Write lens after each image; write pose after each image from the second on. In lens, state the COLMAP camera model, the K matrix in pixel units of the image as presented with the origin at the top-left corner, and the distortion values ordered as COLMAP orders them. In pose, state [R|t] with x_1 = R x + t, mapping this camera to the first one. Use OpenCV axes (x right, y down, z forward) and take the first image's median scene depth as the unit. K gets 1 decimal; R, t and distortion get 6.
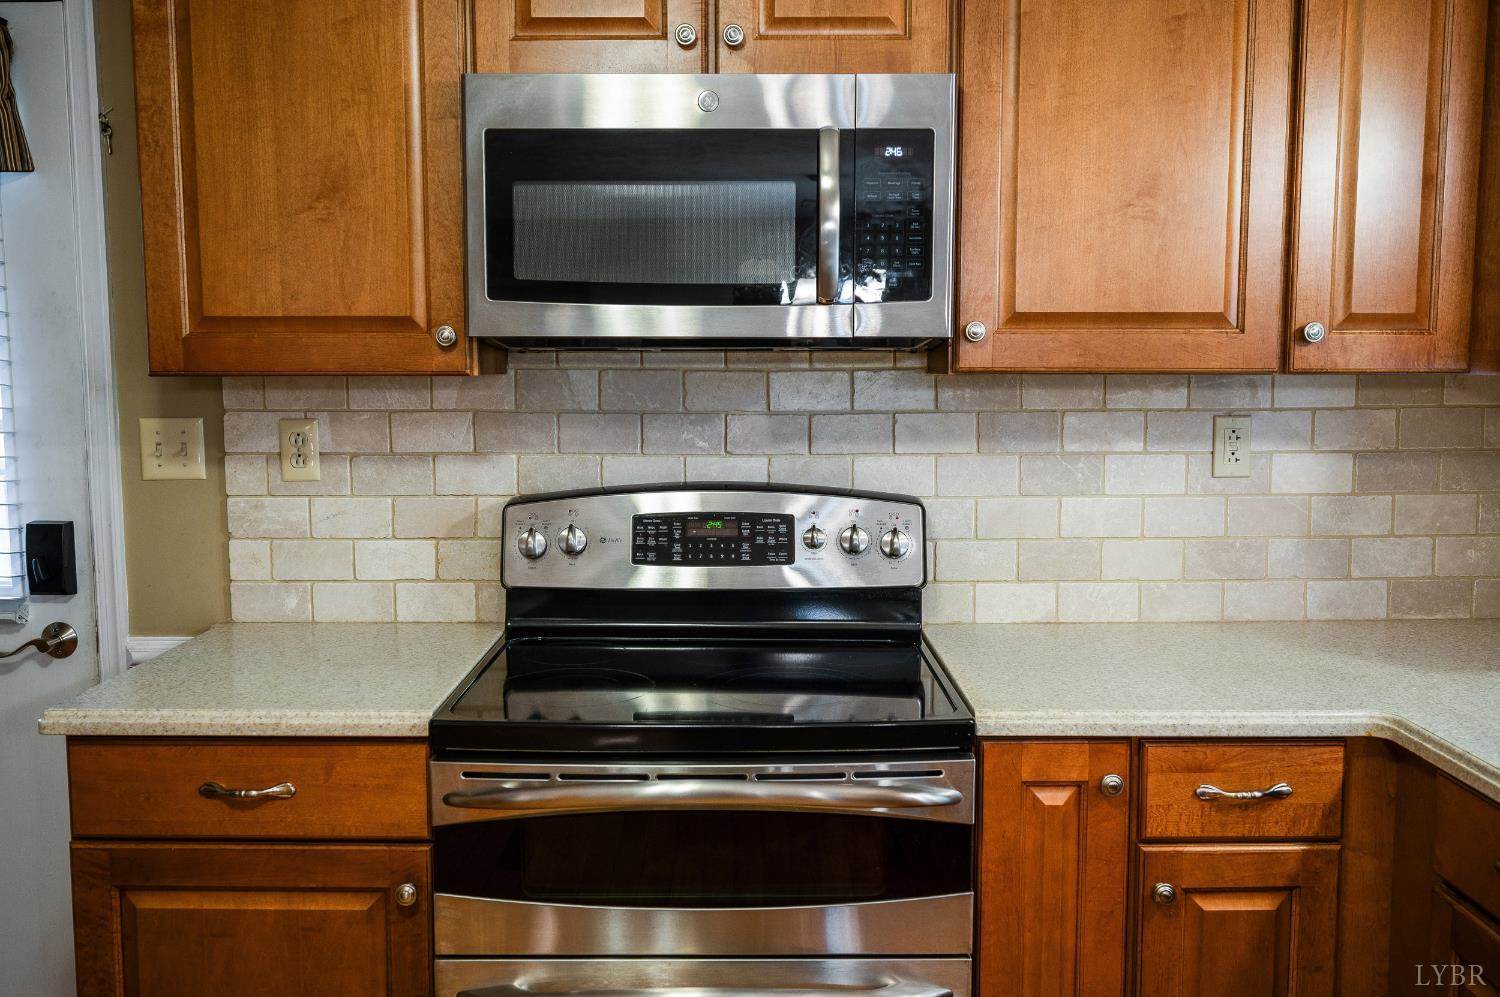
lens RADIAL K [[1330.9, 0, 751.0], [0, 1330.9, 507.6], [0, 0, 1]] dist [-0.004109, 0.015028]
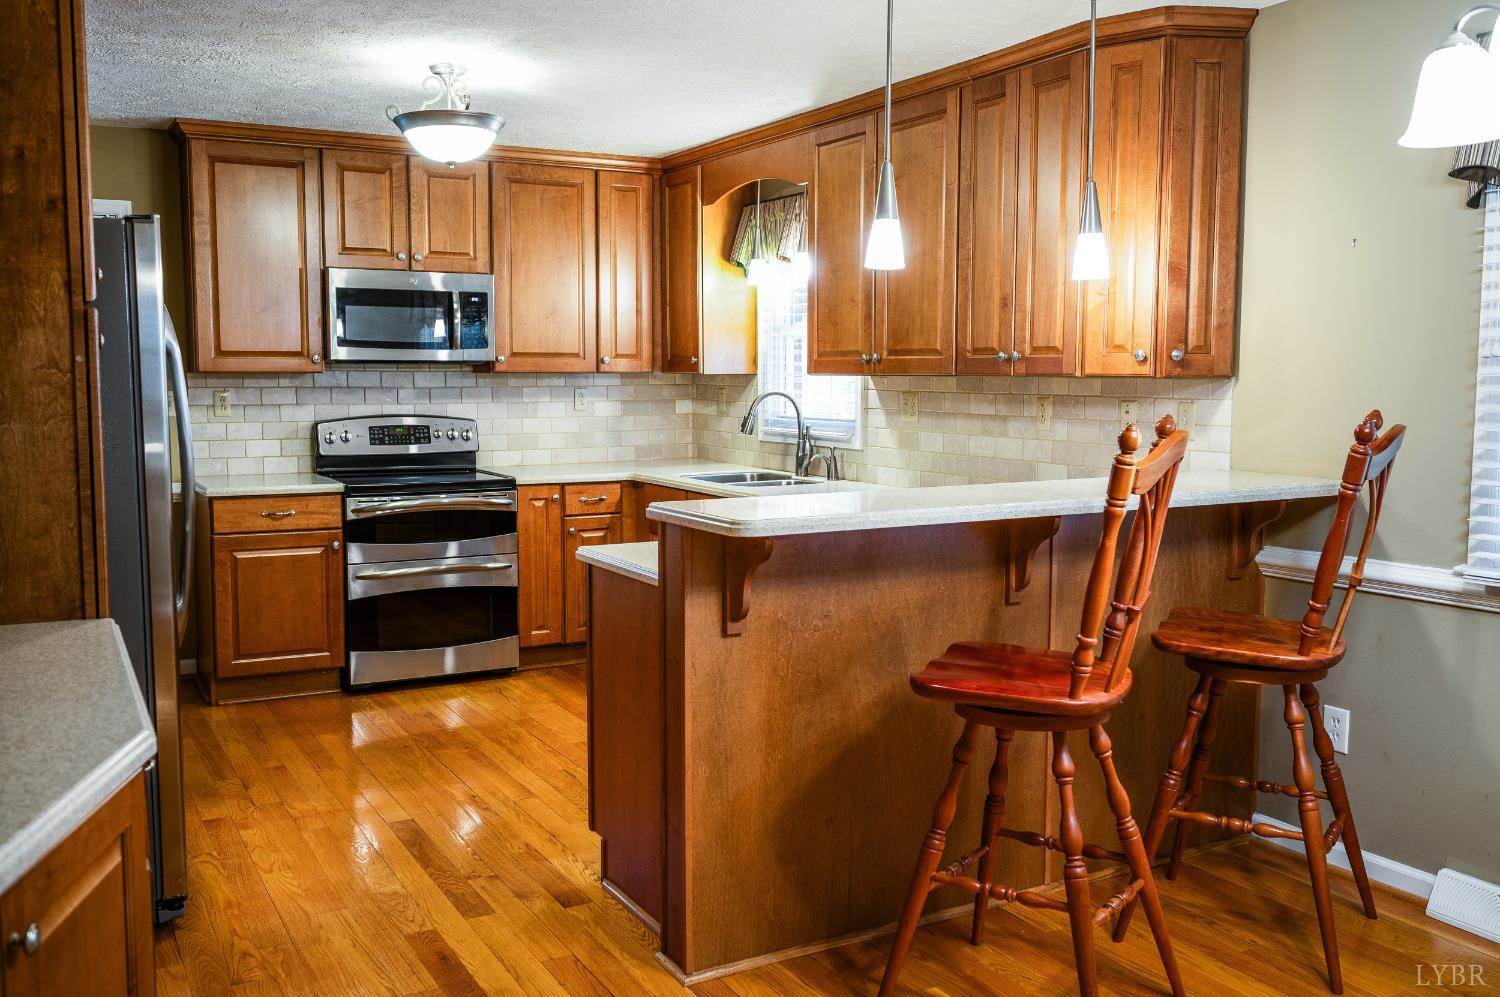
lens RADIAL K [[1330.9, 0, 749.8], [0, 1330.9, 499.4], [0, 0, 1]] dist [-0.004109, 0.015028]
pose [[0.874666, -0.043622, 0.482759, -0.794002], [0.046565, 0.998898, 0.005893, 0.190376], [-0.482484, 0.017325, 0.875734, -1.867368]]
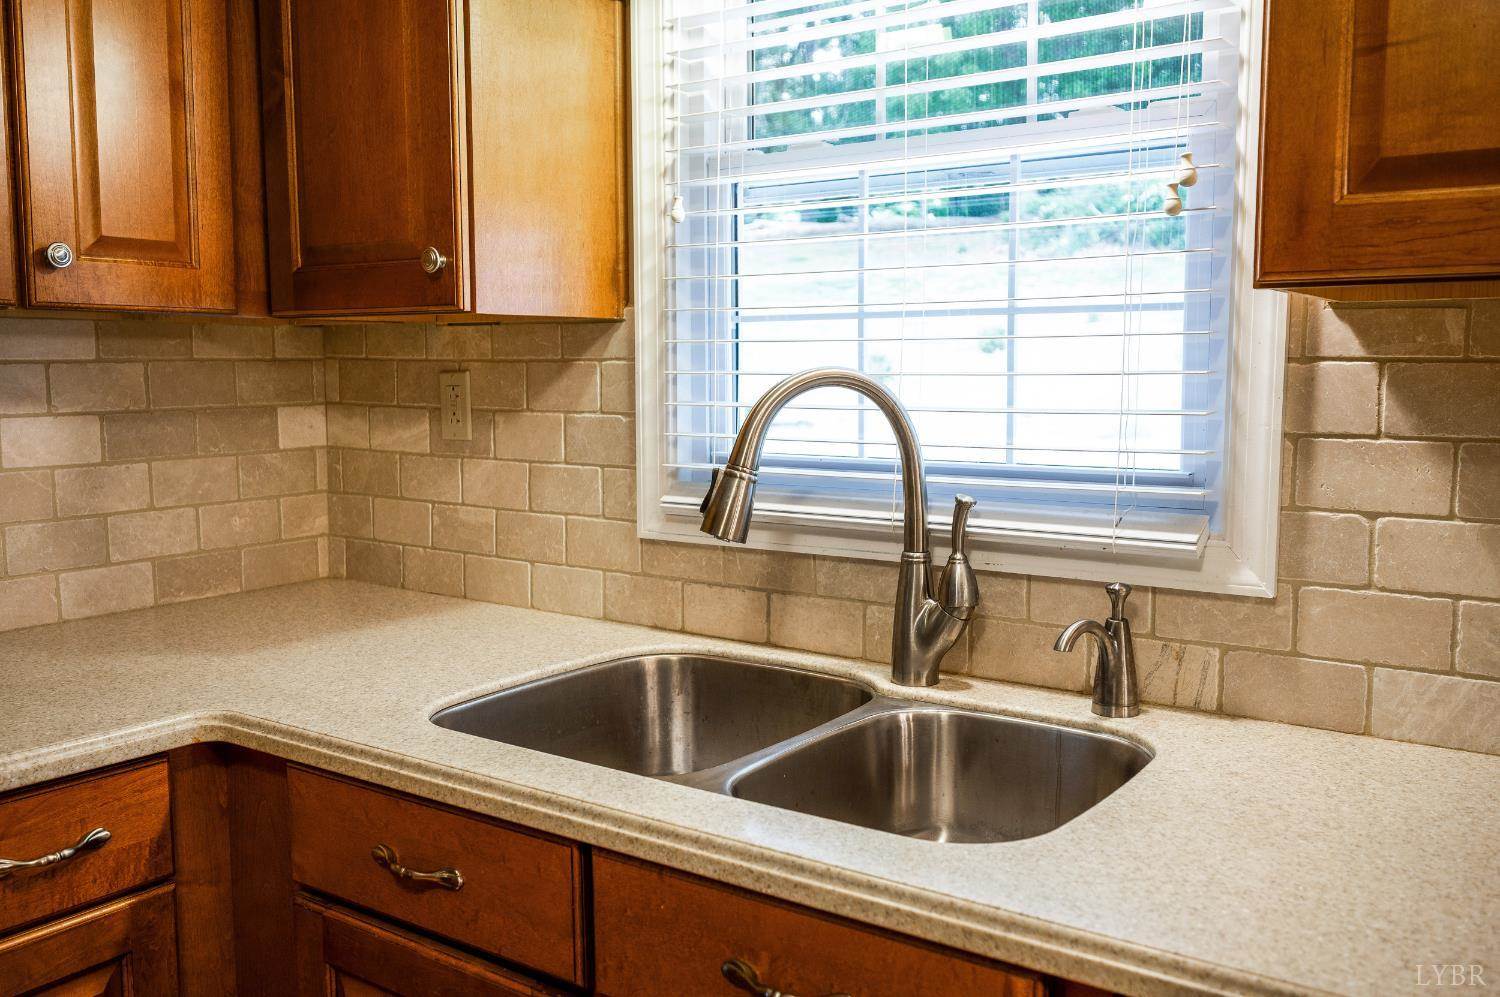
lens RADIAL K [[1330.9, 0, 752.0], [0, 1330.9, 501.2], [0, 0, 1]] dist [-0.004109, 0.015028]
pose [[0.581388, -0.080442, 0.809640, 0.008710], [0.083607, 0.995739, 0.038895, 0.017566], [-0.809319, 0.045078, 0.585637, 0.206333]]
